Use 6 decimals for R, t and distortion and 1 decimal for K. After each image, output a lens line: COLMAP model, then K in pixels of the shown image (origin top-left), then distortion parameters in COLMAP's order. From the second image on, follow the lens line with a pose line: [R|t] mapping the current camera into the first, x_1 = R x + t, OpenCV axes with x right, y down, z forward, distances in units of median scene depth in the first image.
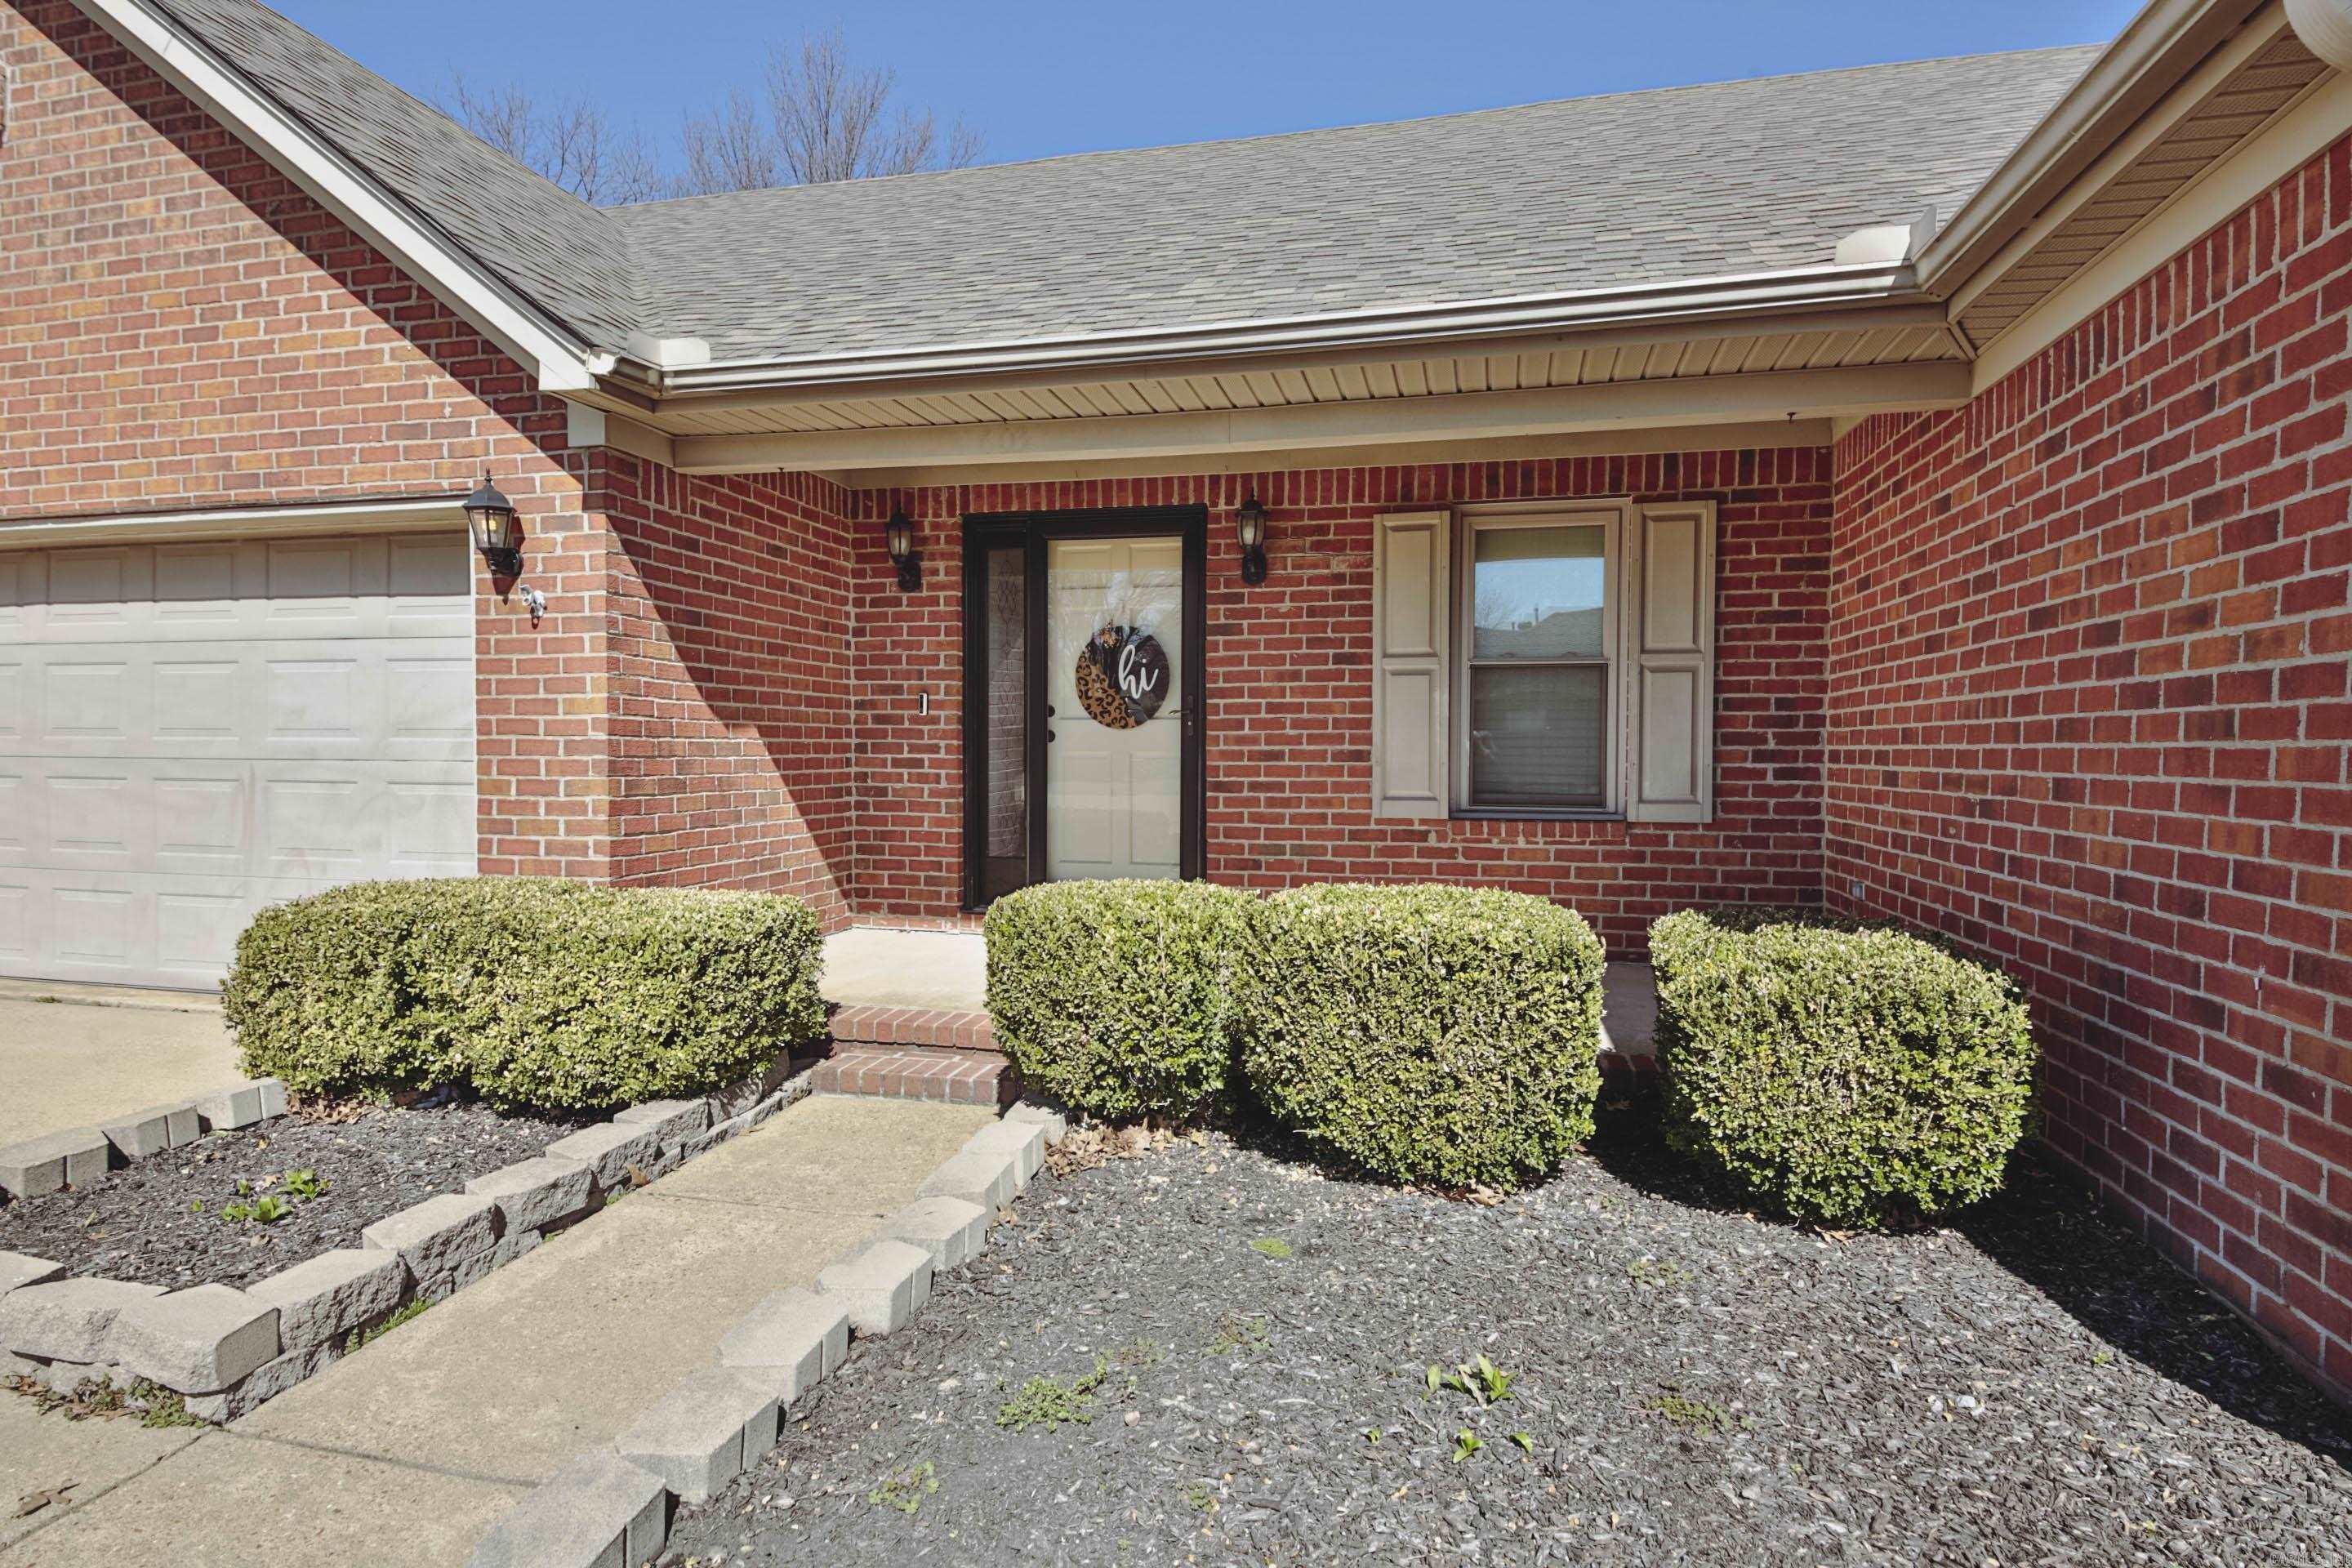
lens RADIAL K [[1240.3, 0, 1189.2], [0, 1240.3, 789.9], [0, 0, 1]] dist [0.012732, -0.015320]
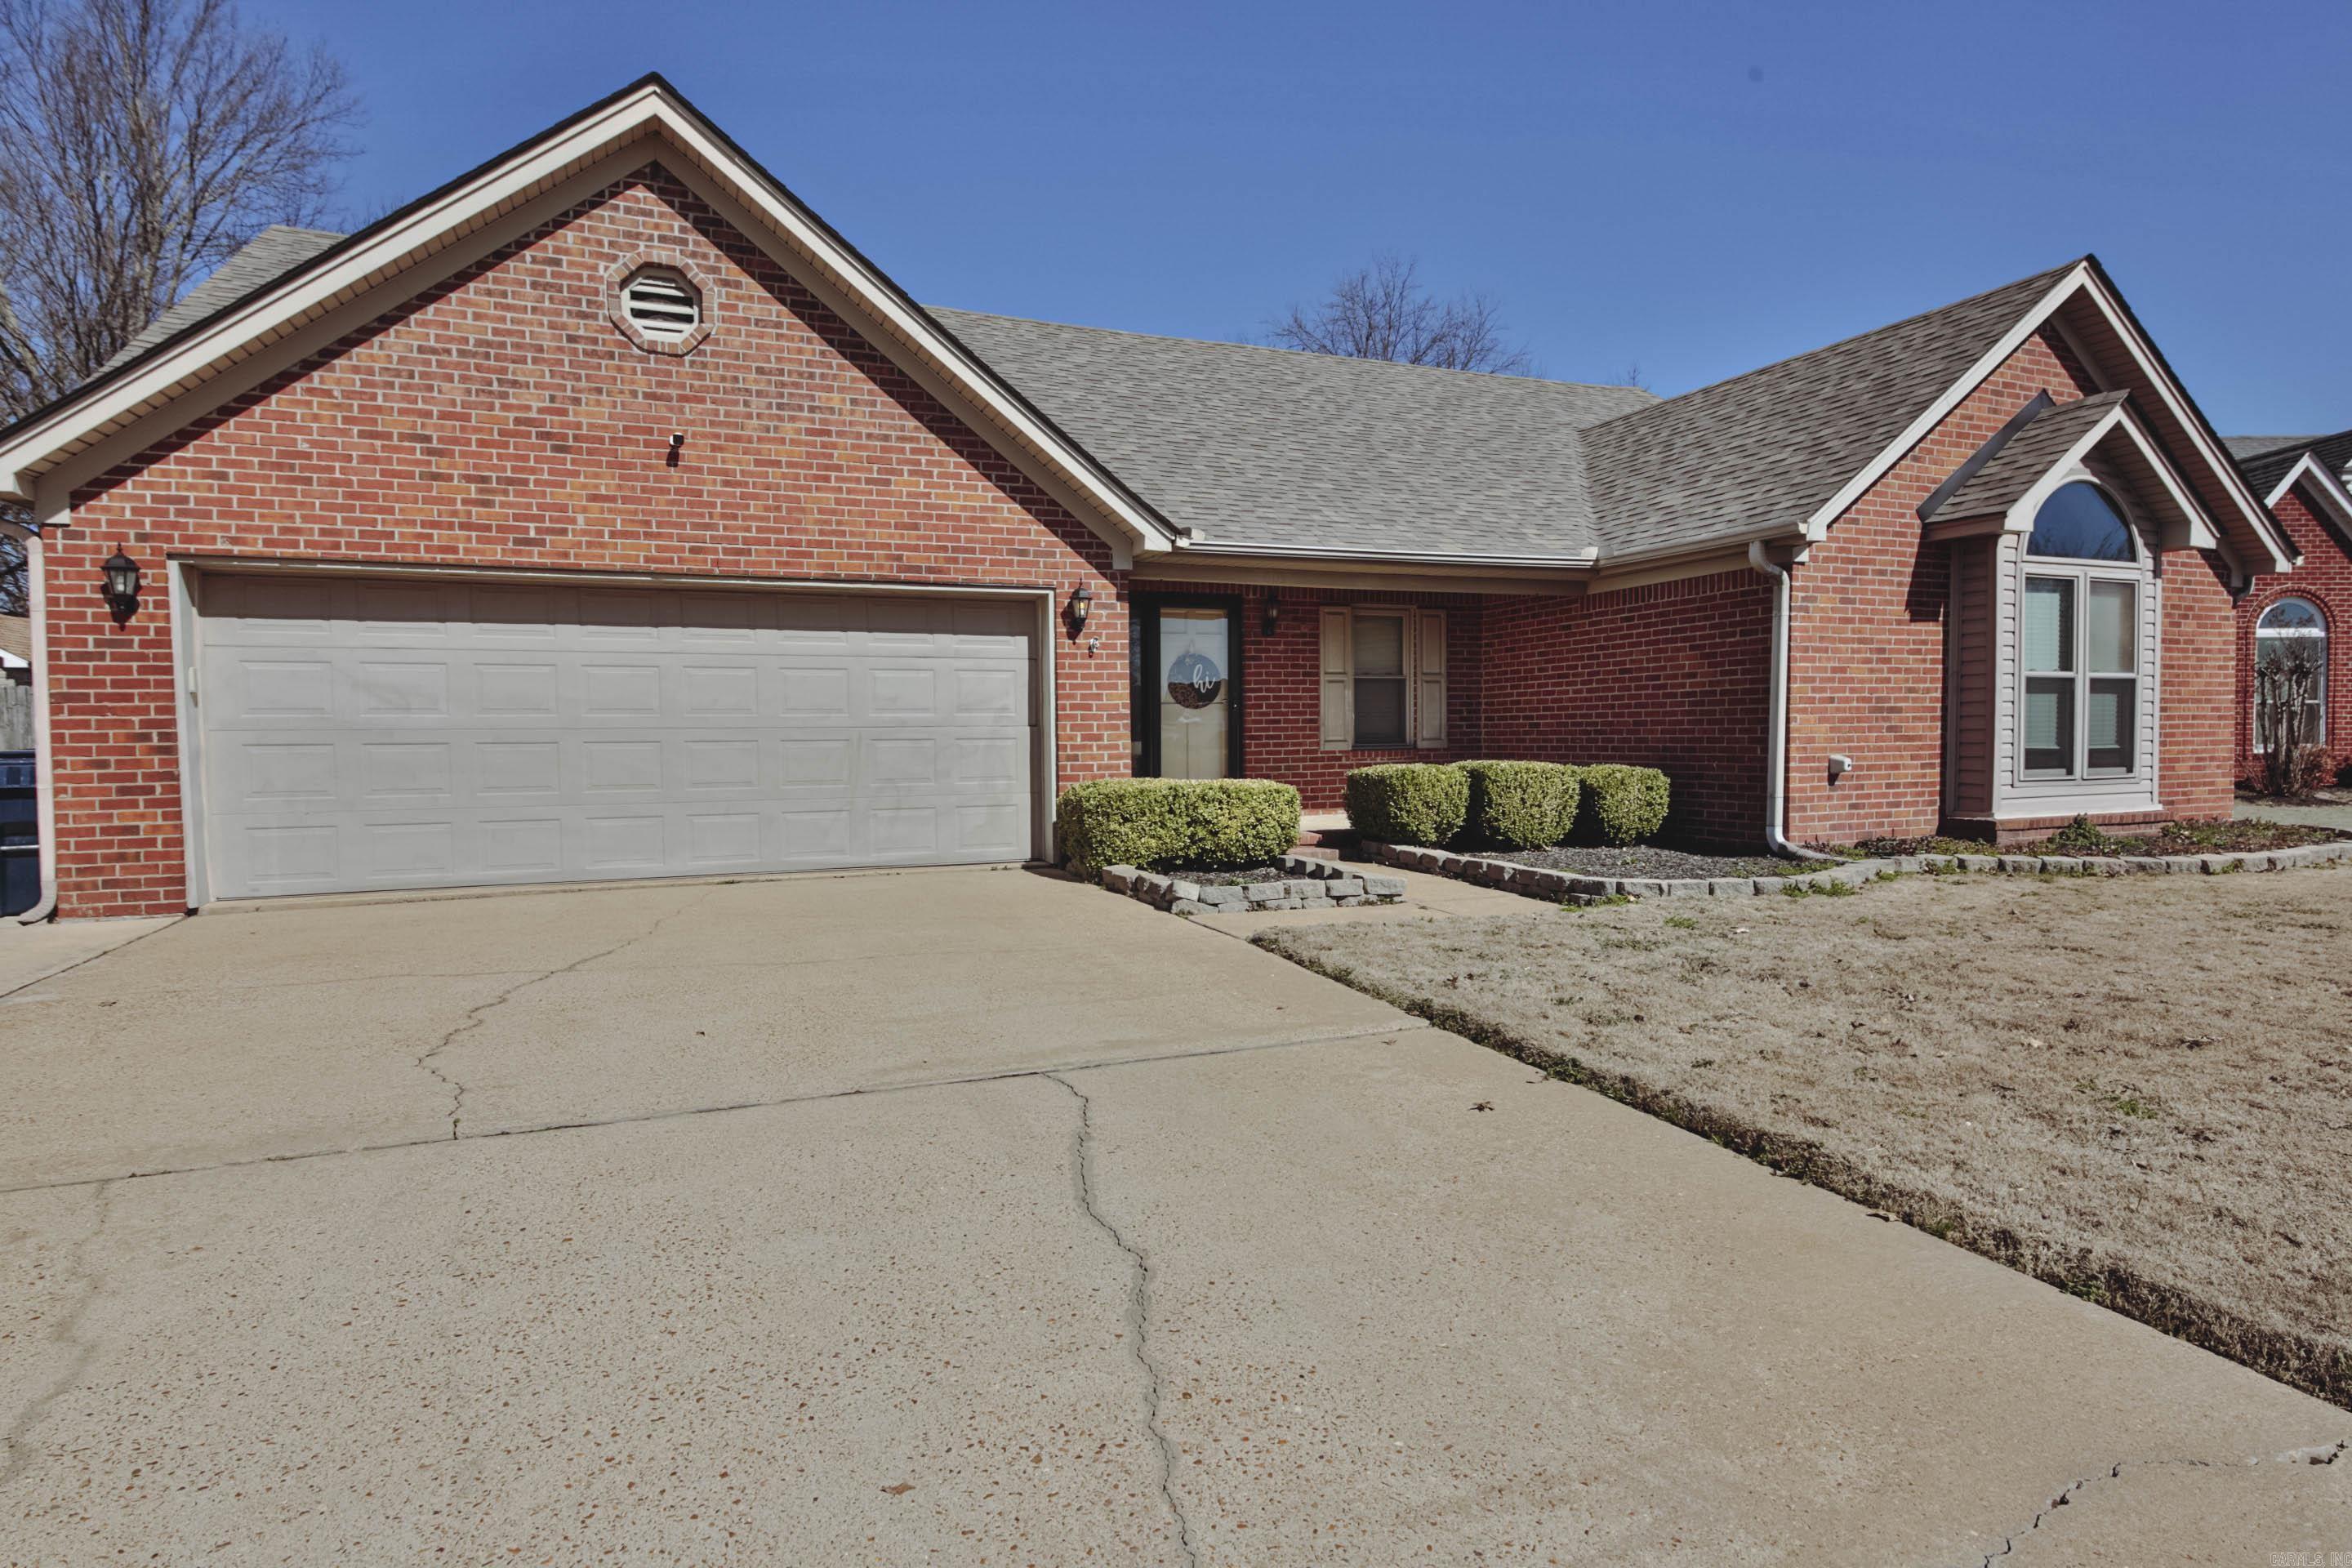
lens RADIAL K [[1240.3, 0, 1184.7], [0, 1240.3, 796.8], [0, 0, 1]] dist [0.012732, -0.015320]
pose [[0.811527, -0.043698, 0.582679, -1.266839], [0.033234, 0.999037, 0.028636, 0.032988], [-0.583369, -0.003875, 0.812198, -0.569499]]
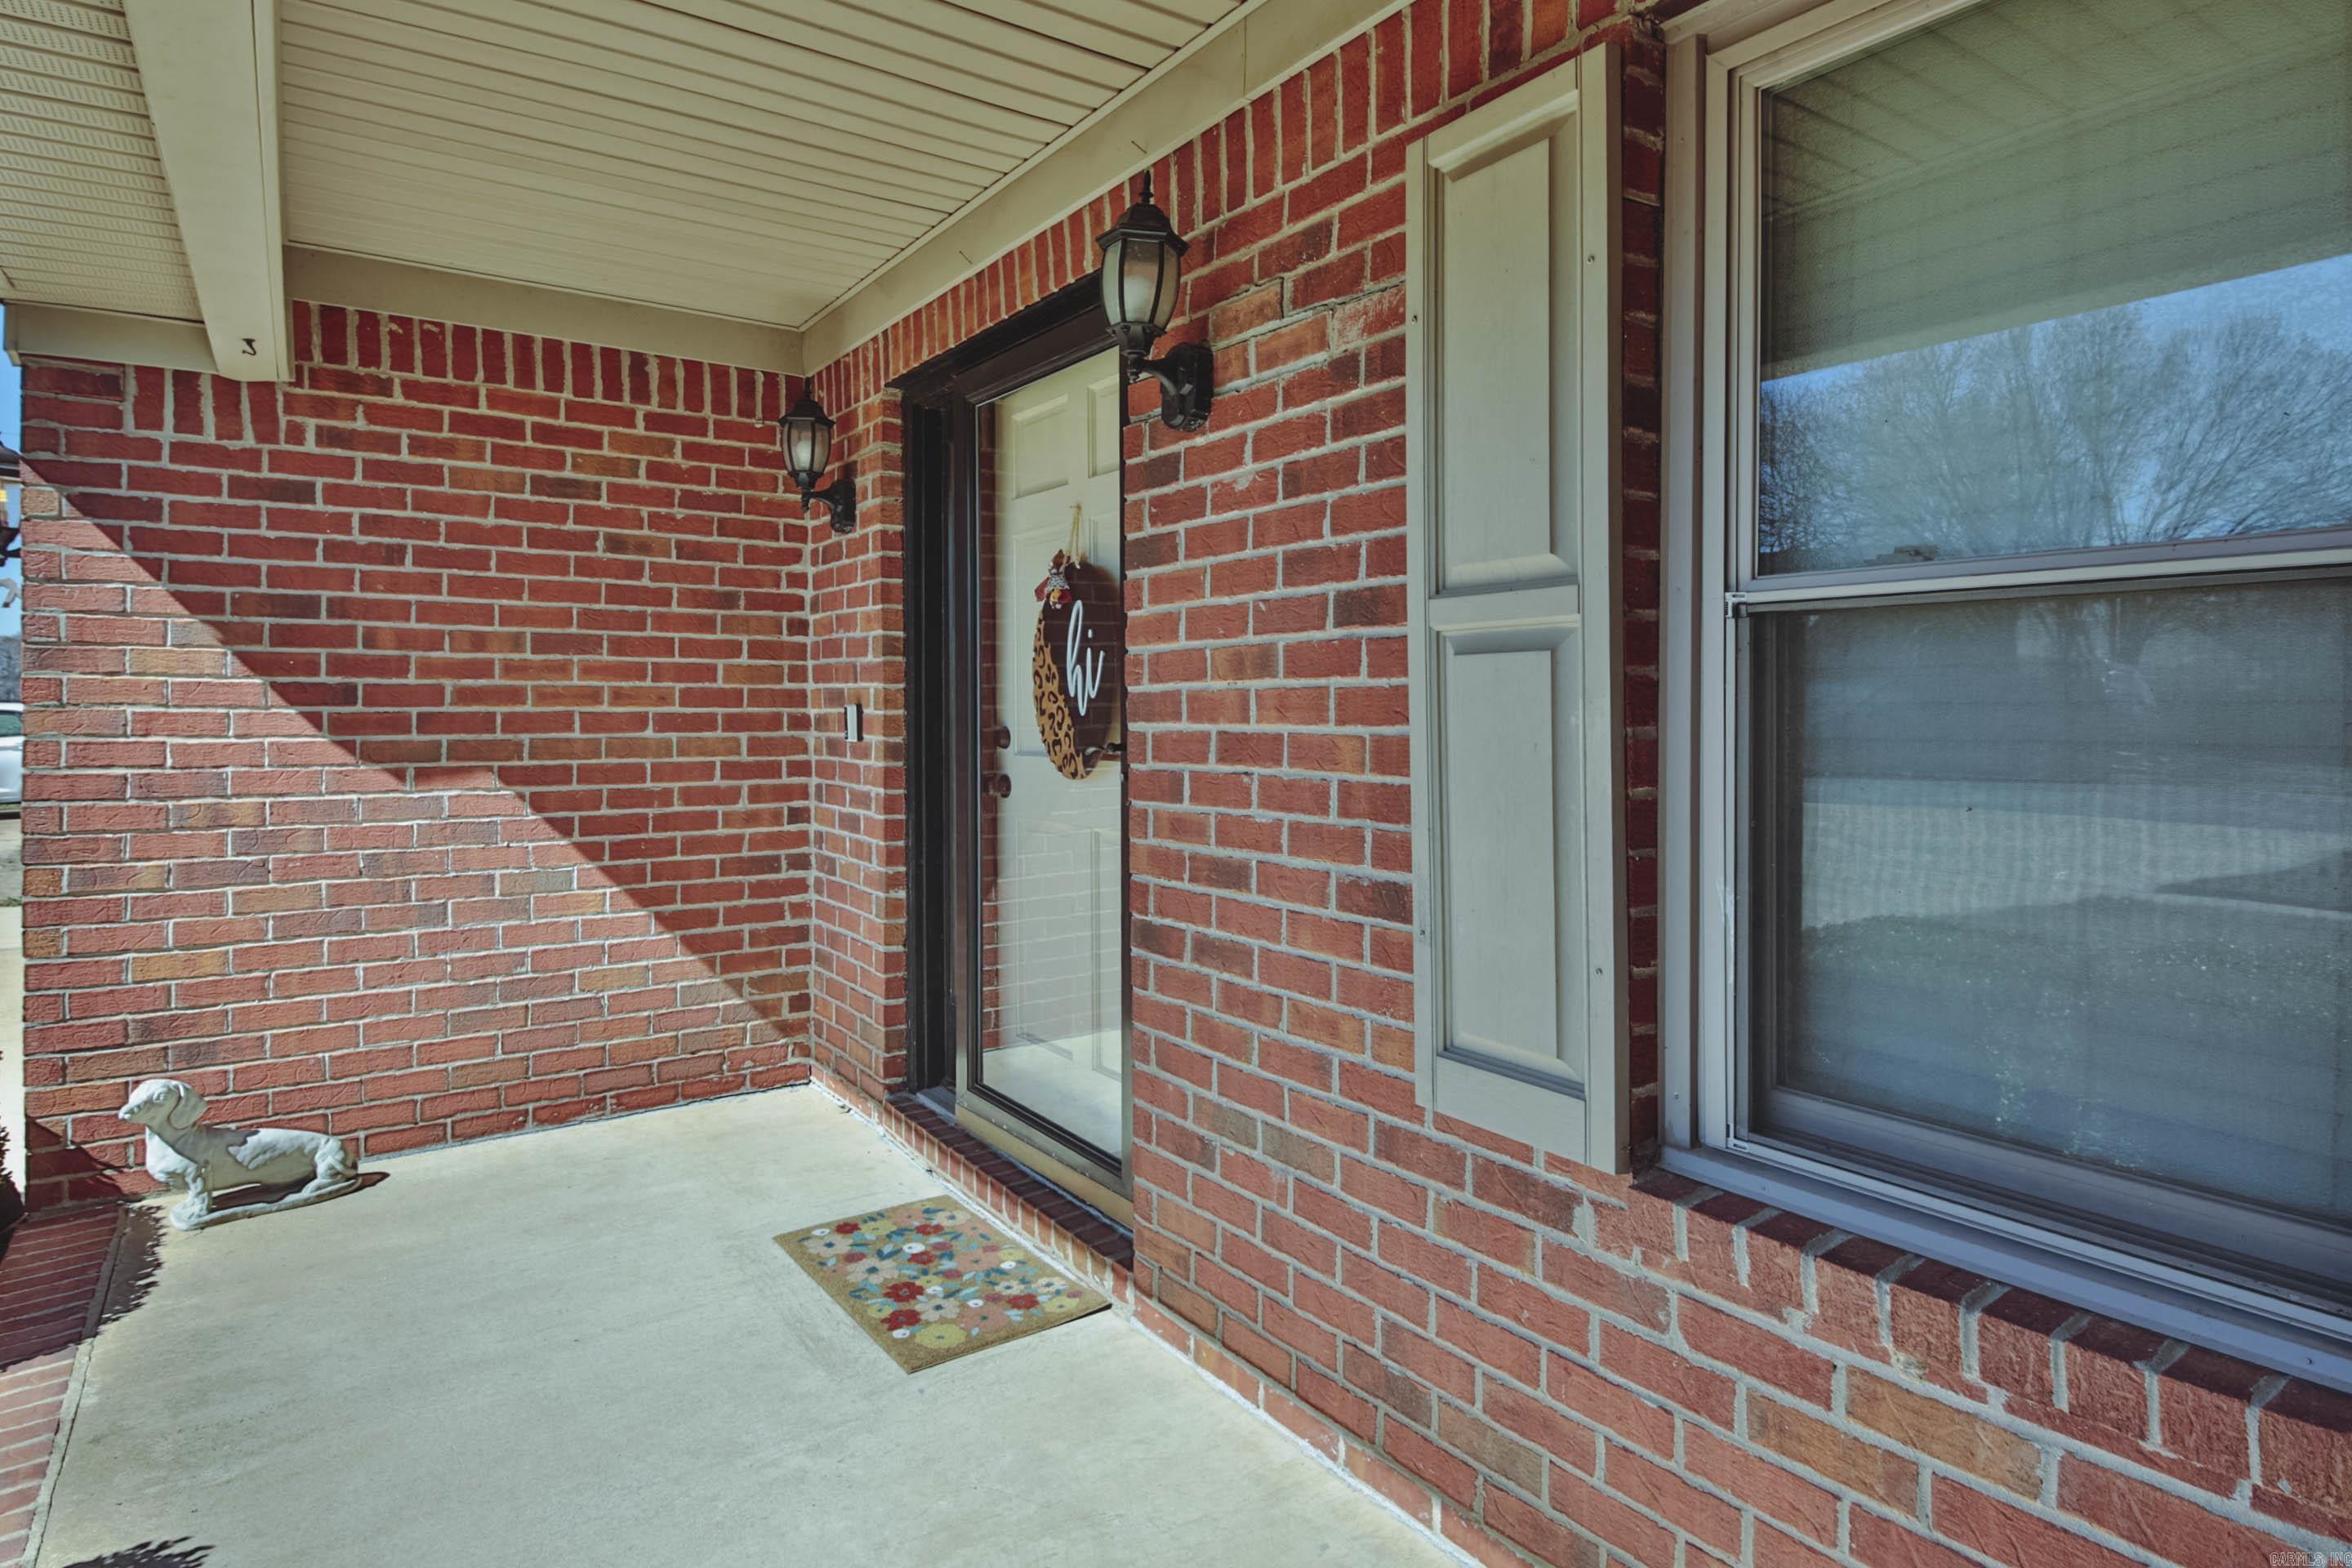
lens RADIAL K [[1240.3, 0, 1257.9], [0, 1240.3, 713.6], [0, 0, 1]] dist [0.012732, -0.015320]
pose [[0.729272, 0.004468, -0.684209, 0.336786], [-0.023226, 0.999564, -0.018228, -0.070955], [0.683830, 0.029184, 0.729058, 0.744917]]
